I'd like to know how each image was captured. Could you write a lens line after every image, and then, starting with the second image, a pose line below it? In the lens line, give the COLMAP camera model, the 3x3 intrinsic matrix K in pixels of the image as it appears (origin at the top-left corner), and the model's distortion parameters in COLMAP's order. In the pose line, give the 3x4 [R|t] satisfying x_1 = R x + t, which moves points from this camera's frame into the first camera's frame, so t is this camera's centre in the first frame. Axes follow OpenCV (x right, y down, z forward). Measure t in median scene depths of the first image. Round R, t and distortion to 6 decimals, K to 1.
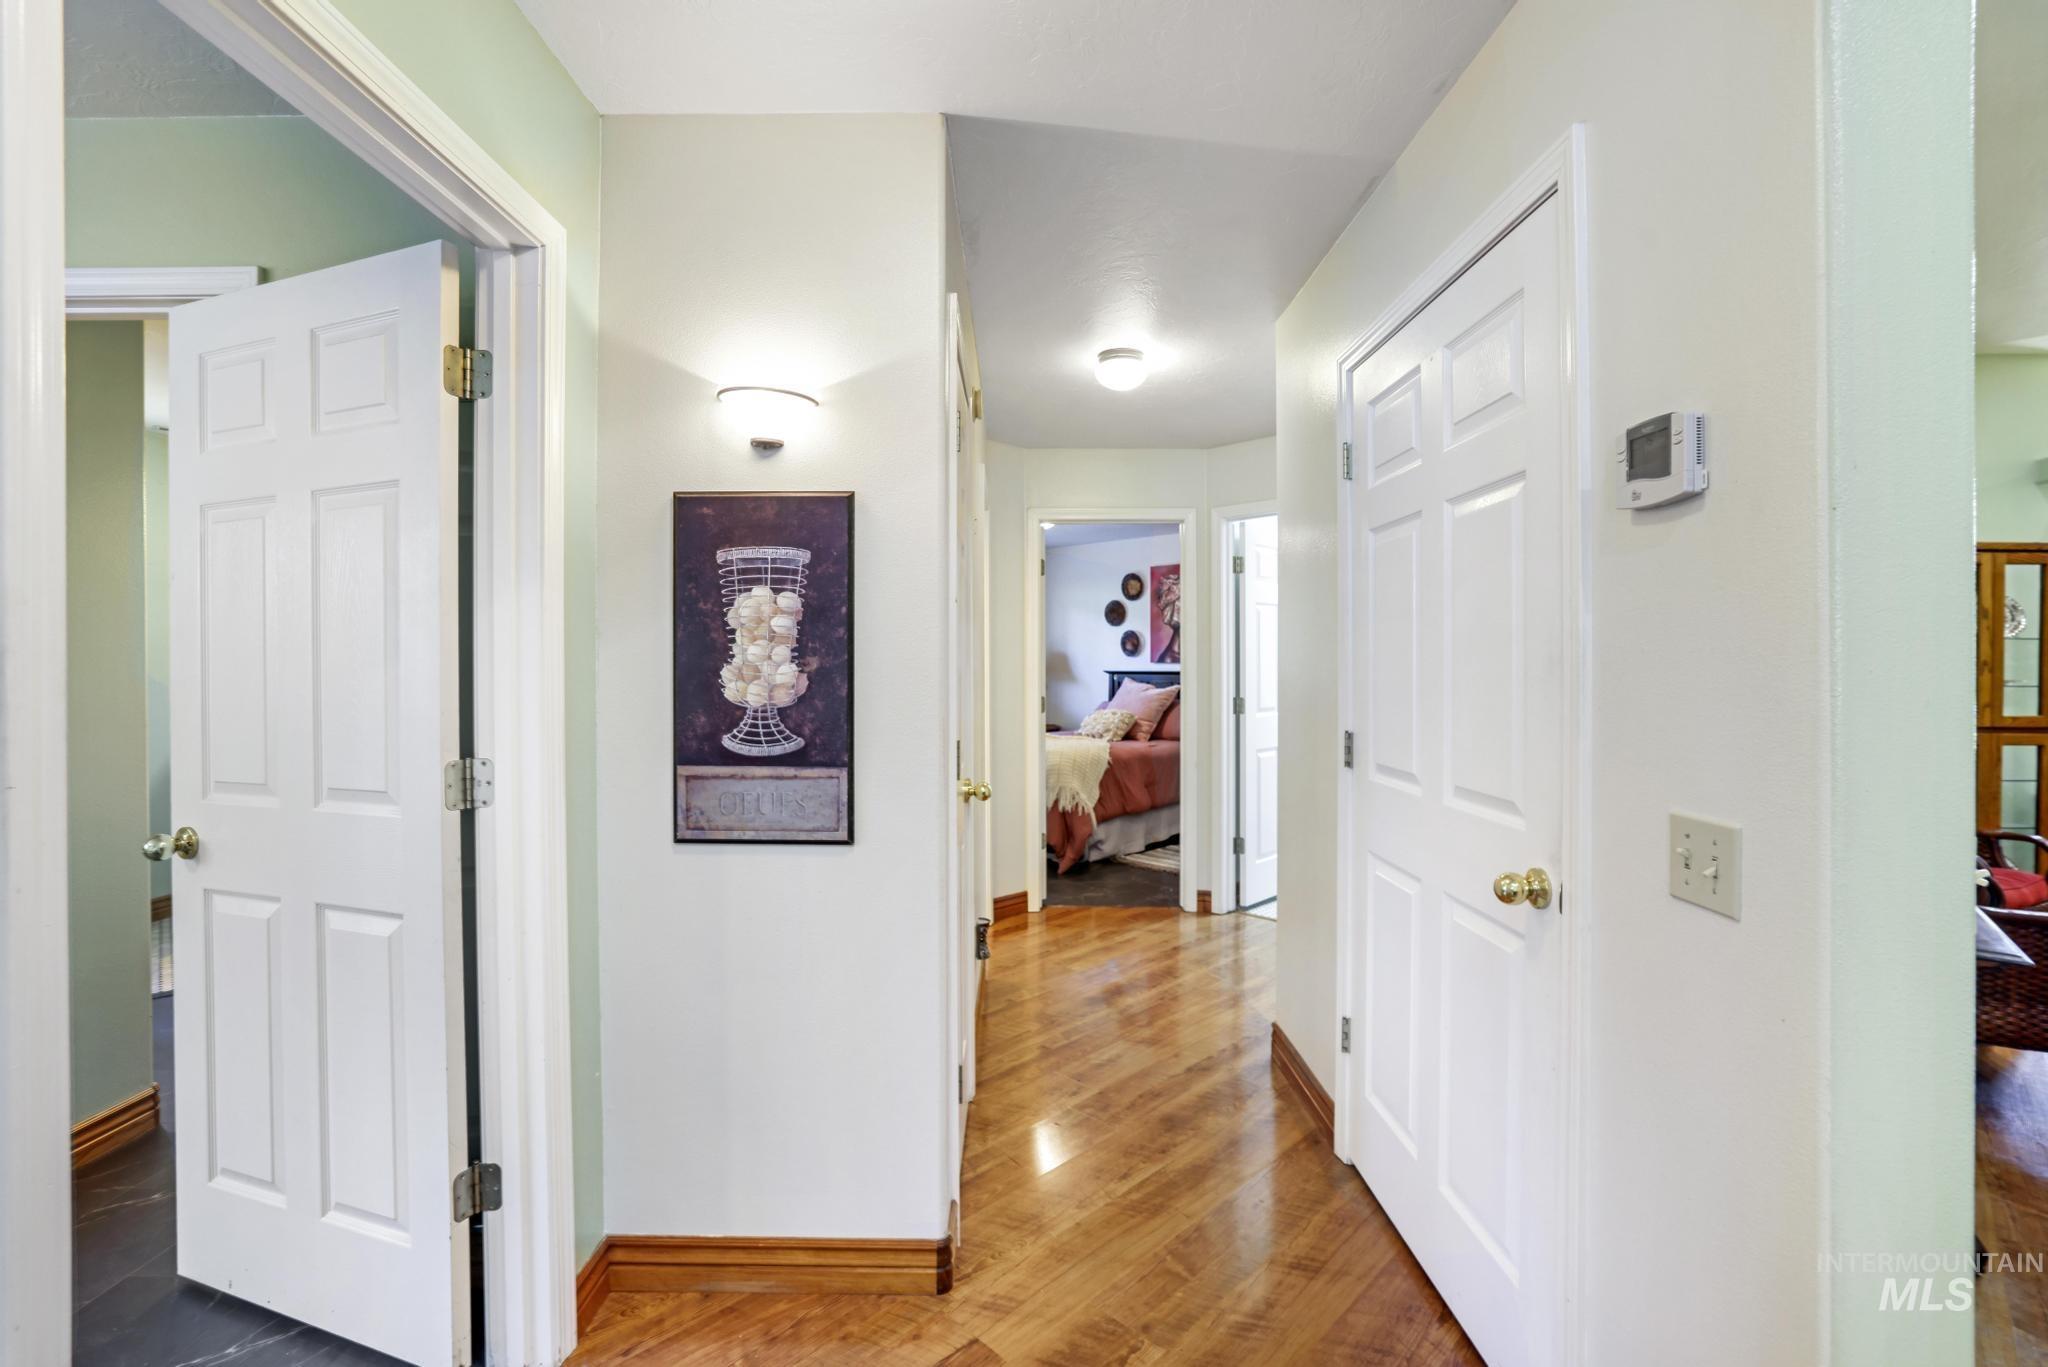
lens RADIAL K [[917.3, 0, 1024.0], [0, 917.3, 683.5], [0, 0, 1]] dist [-0.032210, 0.000108]
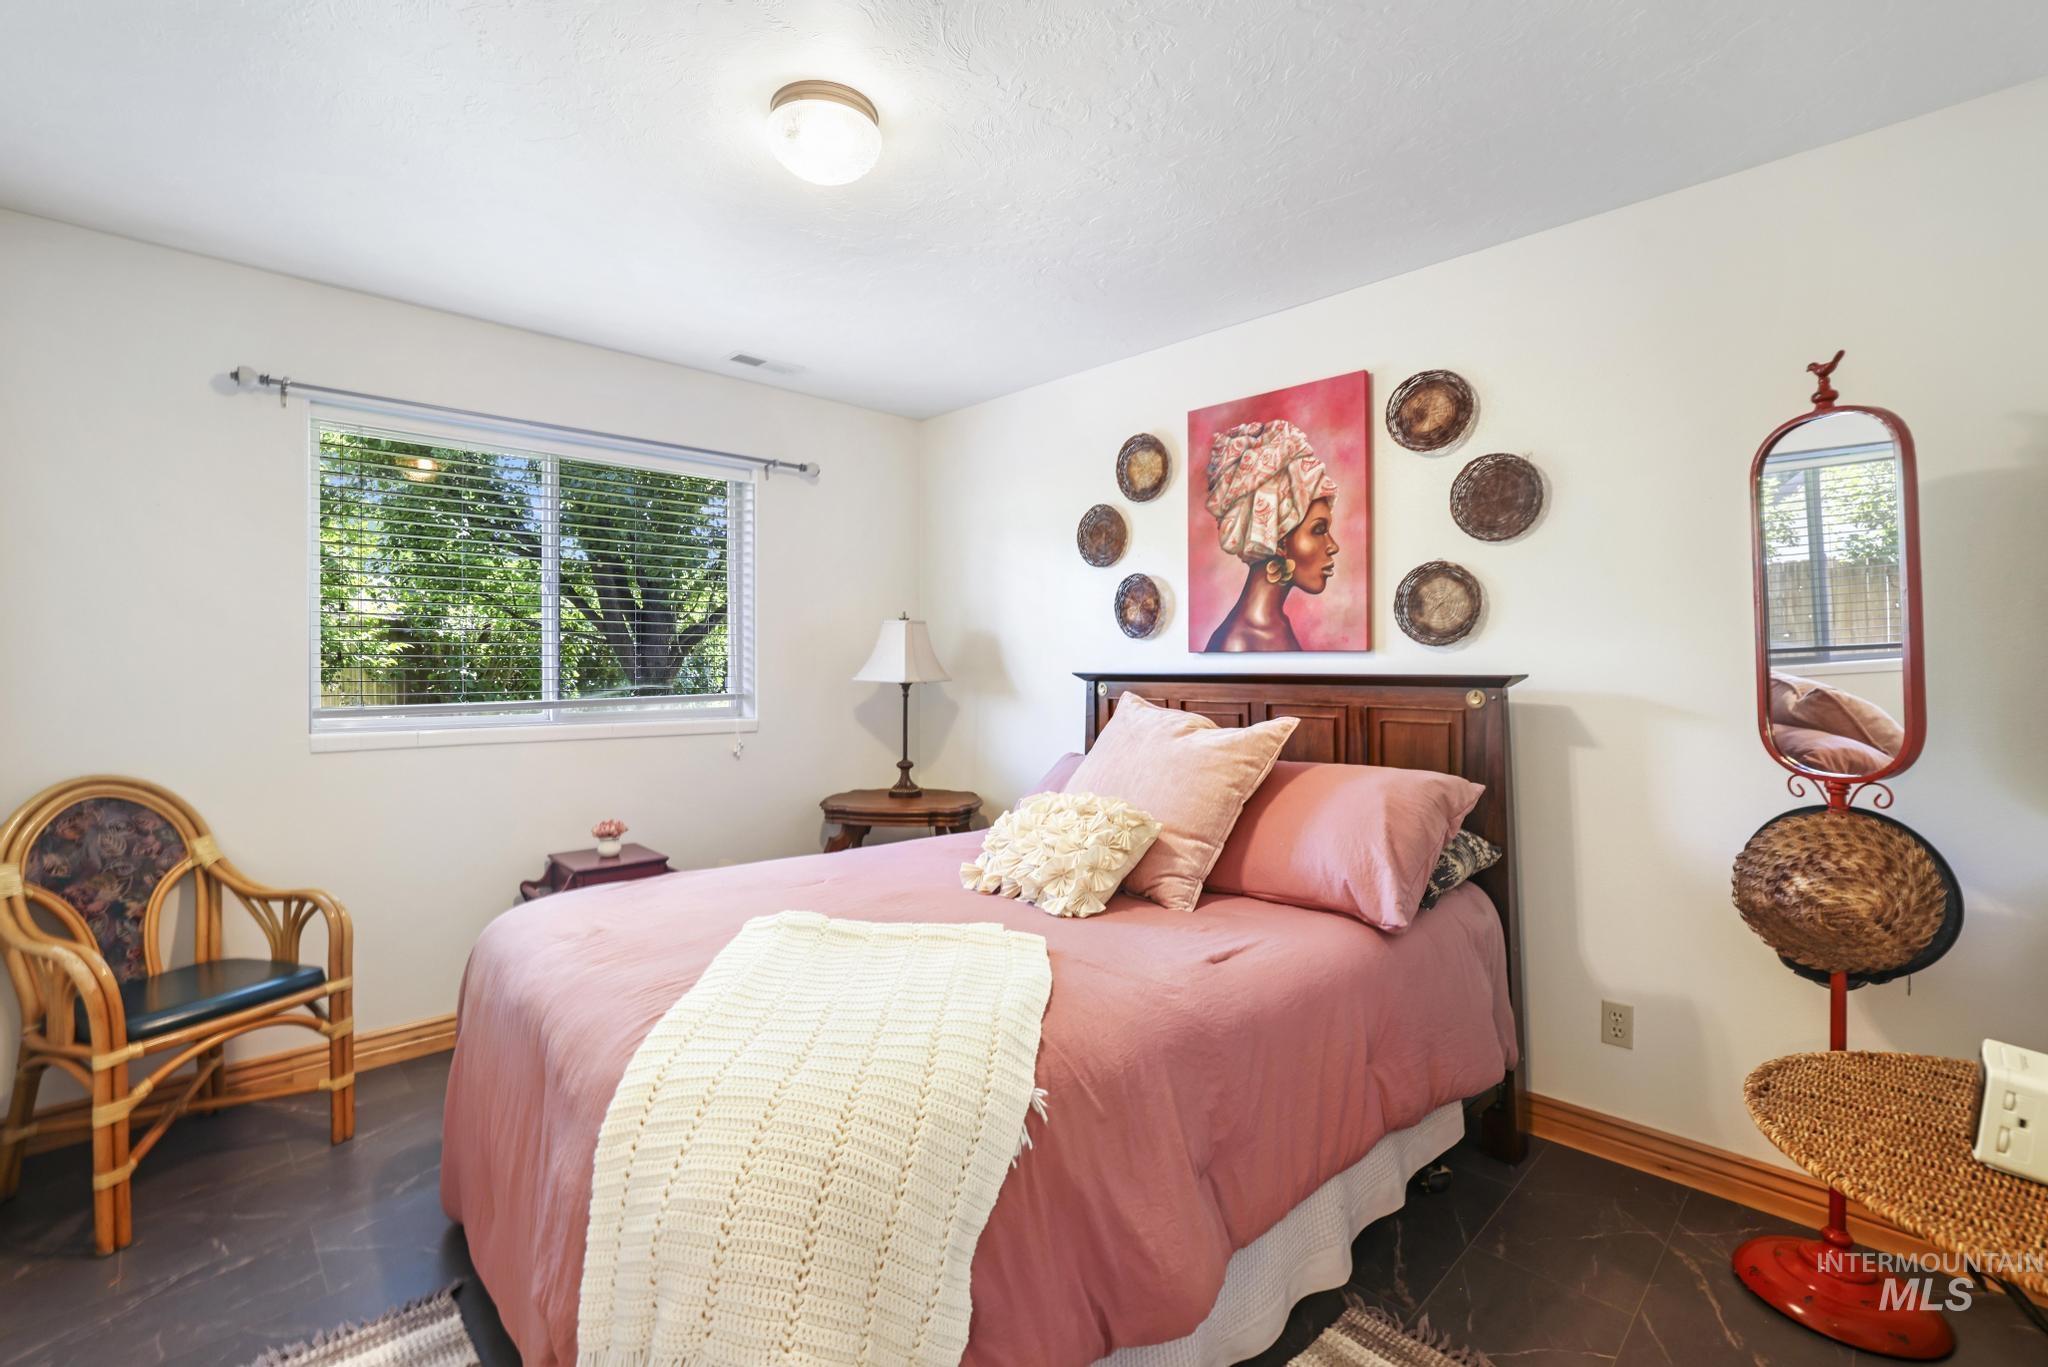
lens RADIAL K [[917.3, 0, 1024.0], [0, 917.3, 683.5], [0, 0, 1]] dist [-0.032210, 0.000108]
pose [[0.999948, -0.001187, -0.010170, 0.070836], [0.001147, 0.999991, -0.004010, -0.007950], [0.010175, 0.003998, 0.999940, 0.604060]]
